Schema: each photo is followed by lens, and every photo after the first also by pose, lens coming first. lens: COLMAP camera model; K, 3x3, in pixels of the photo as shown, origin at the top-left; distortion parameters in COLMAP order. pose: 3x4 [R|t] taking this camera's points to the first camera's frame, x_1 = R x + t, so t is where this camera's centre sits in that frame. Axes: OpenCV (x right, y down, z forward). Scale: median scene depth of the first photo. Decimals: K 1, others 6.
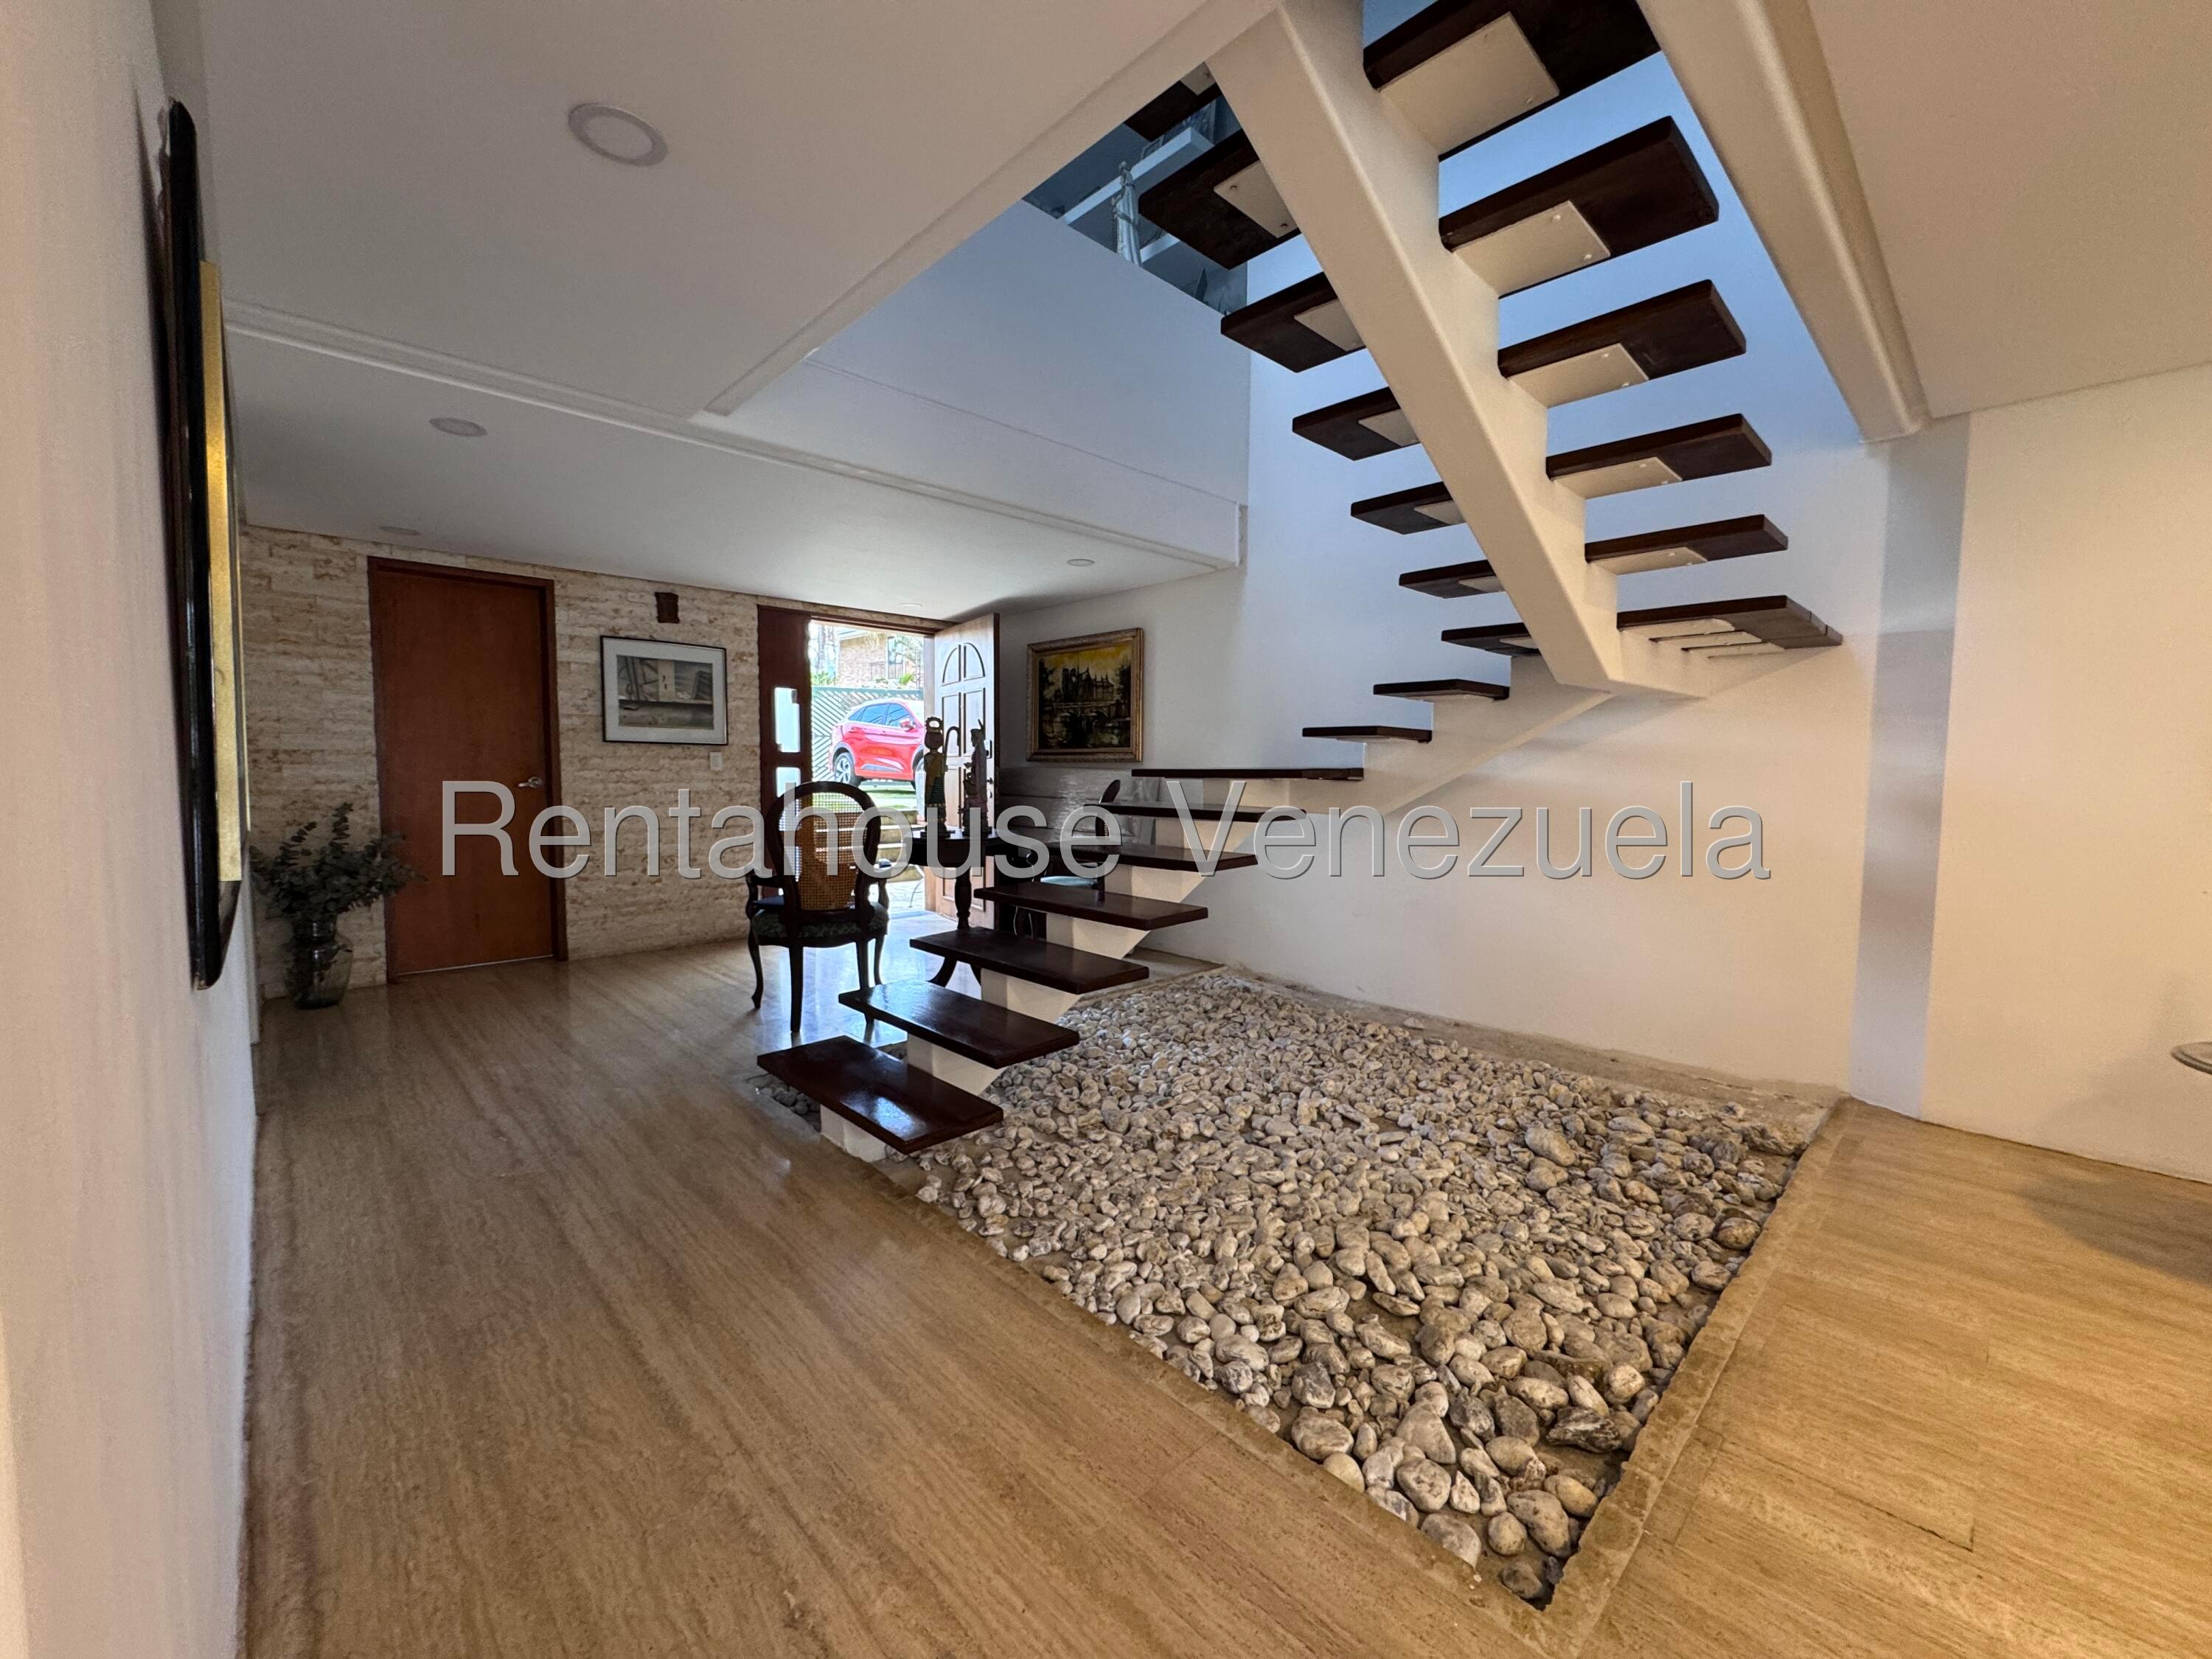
lens RADIAL K [[888.5, 0, 1105.5], [0, 888.5, 821.2], [0, 0, 1]] dist [-0.002229, 0.000049]
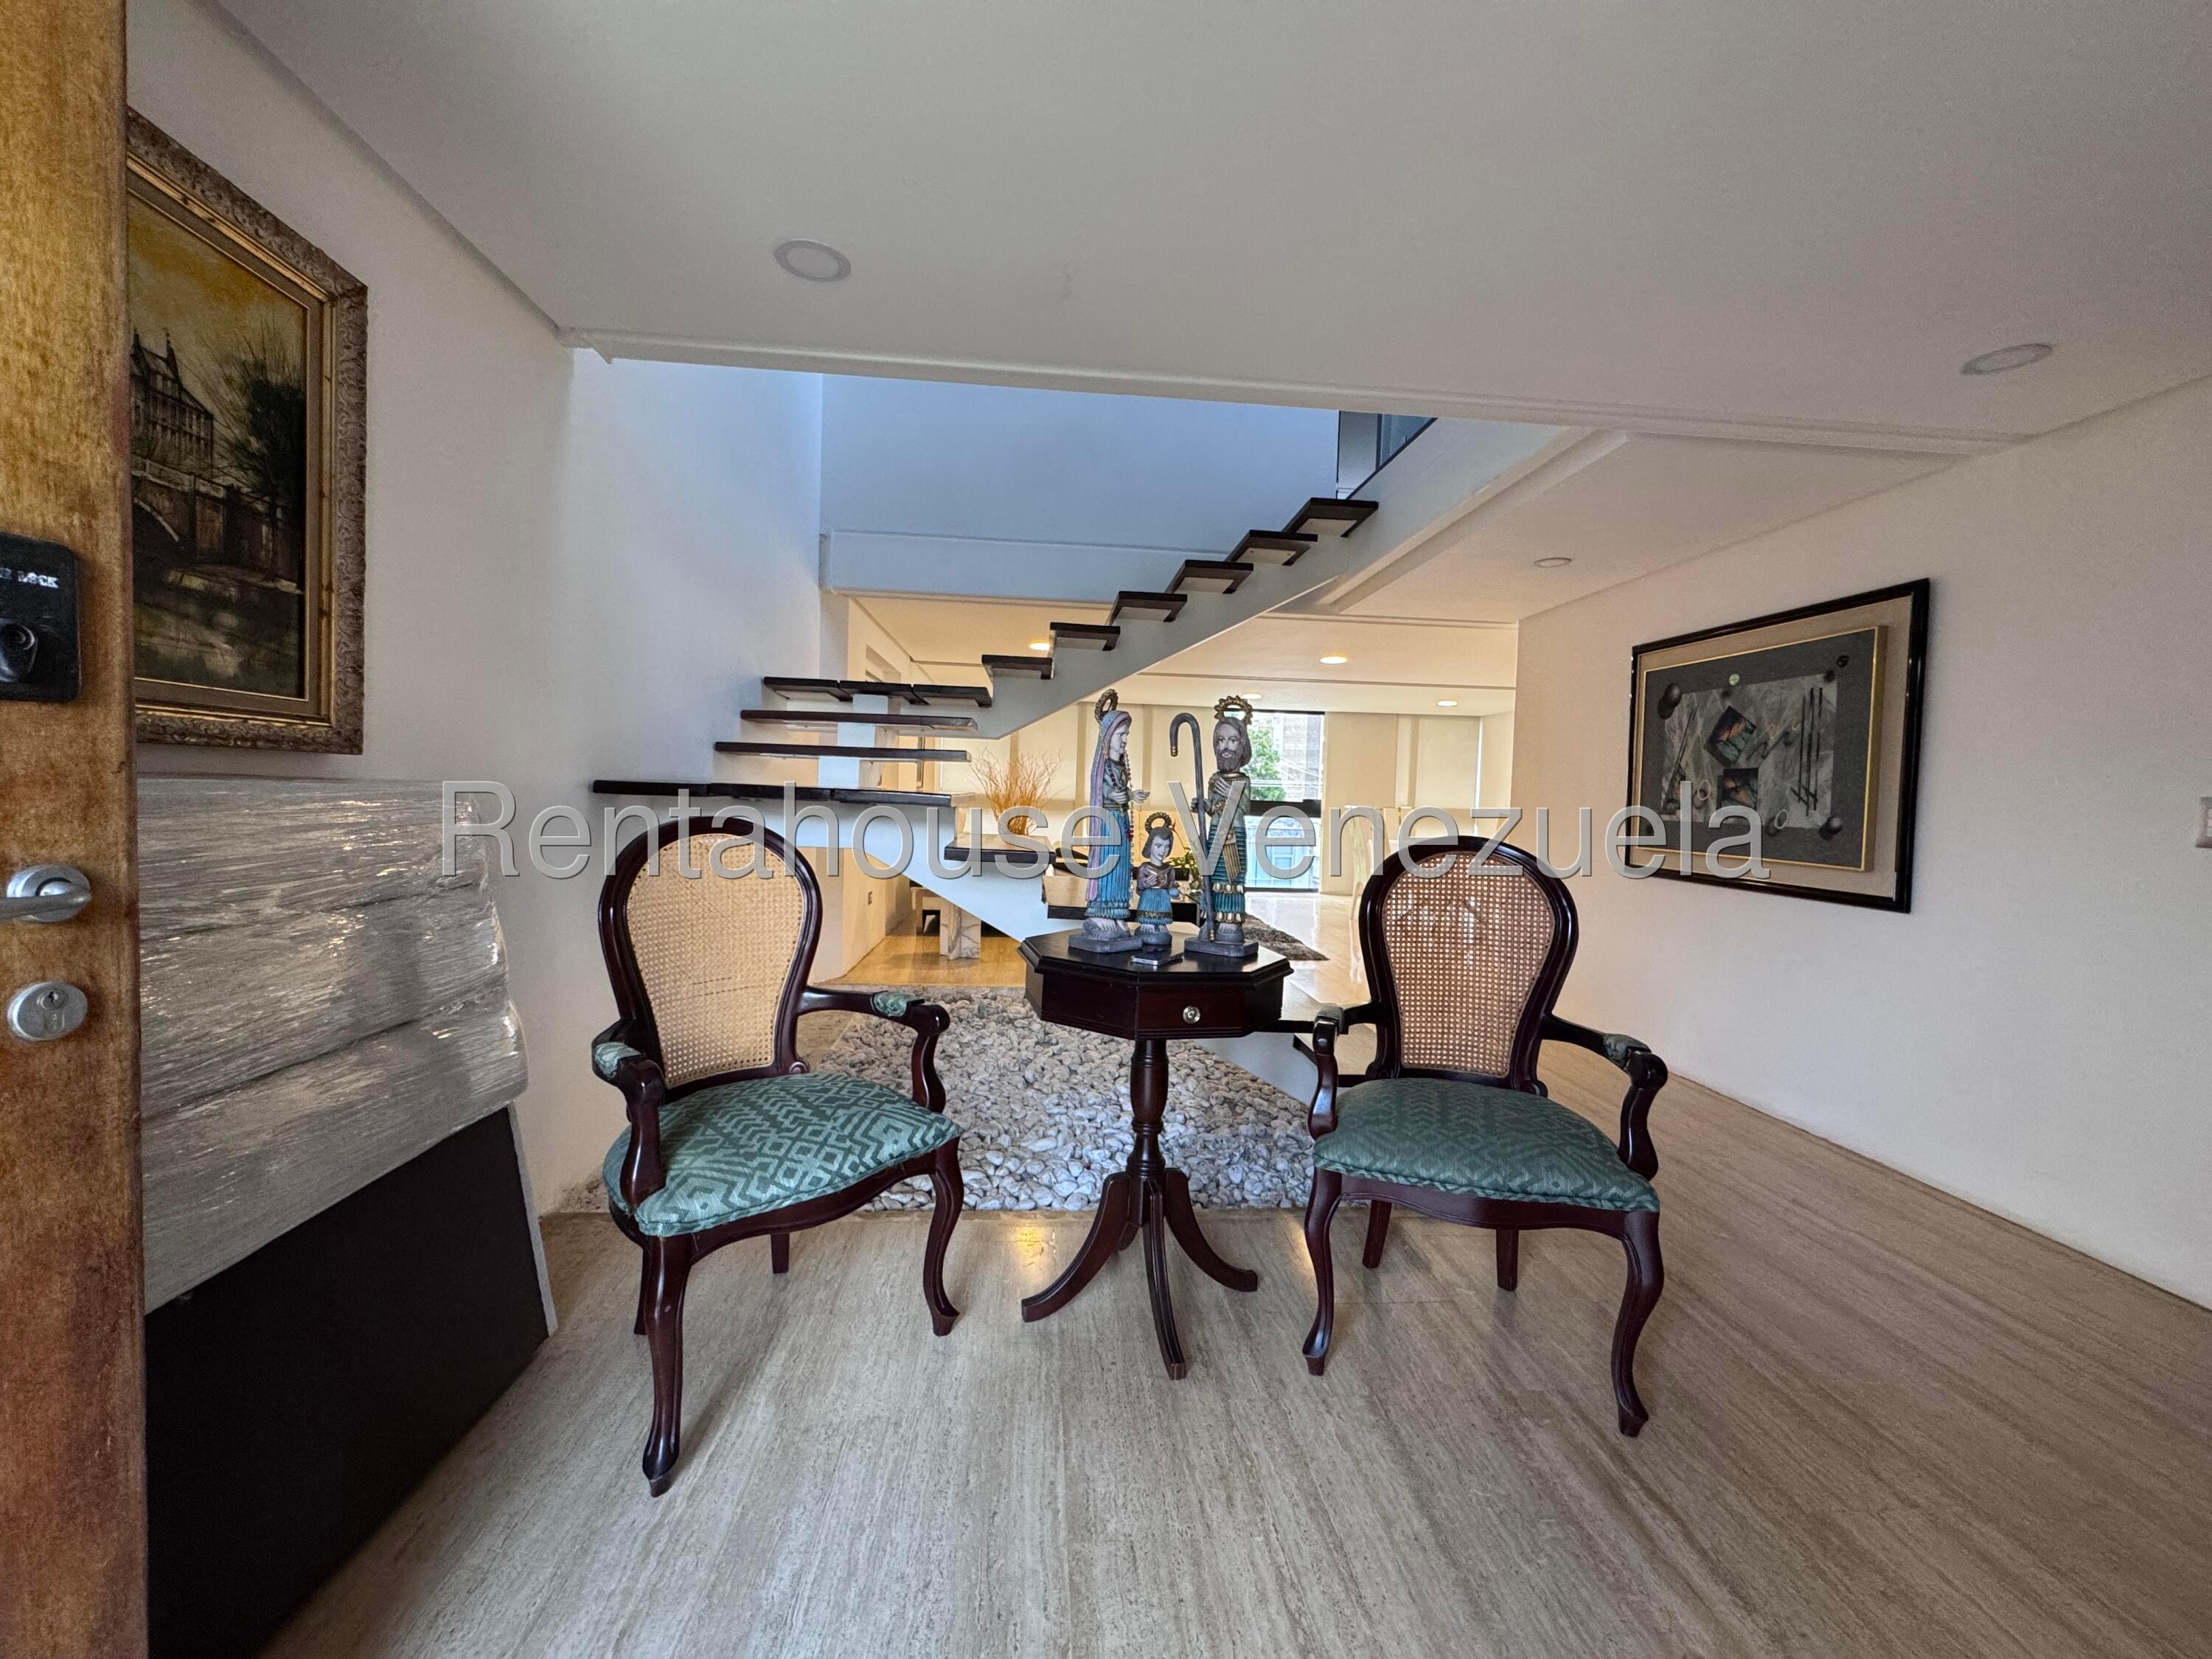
lens RADIAL K [[888.5, 0, 1107.4], [0, 888.5, 825.6], [0, 0, 1]] dist [-0.002229, 0.000049]
pose [[-0.774182, -0.054898, 0.630578, -0.327712], [0.000245, 0.996206, 0.087031, -0.067287], [-0.632964, 0.067532, -0.771231, 1.047568]]
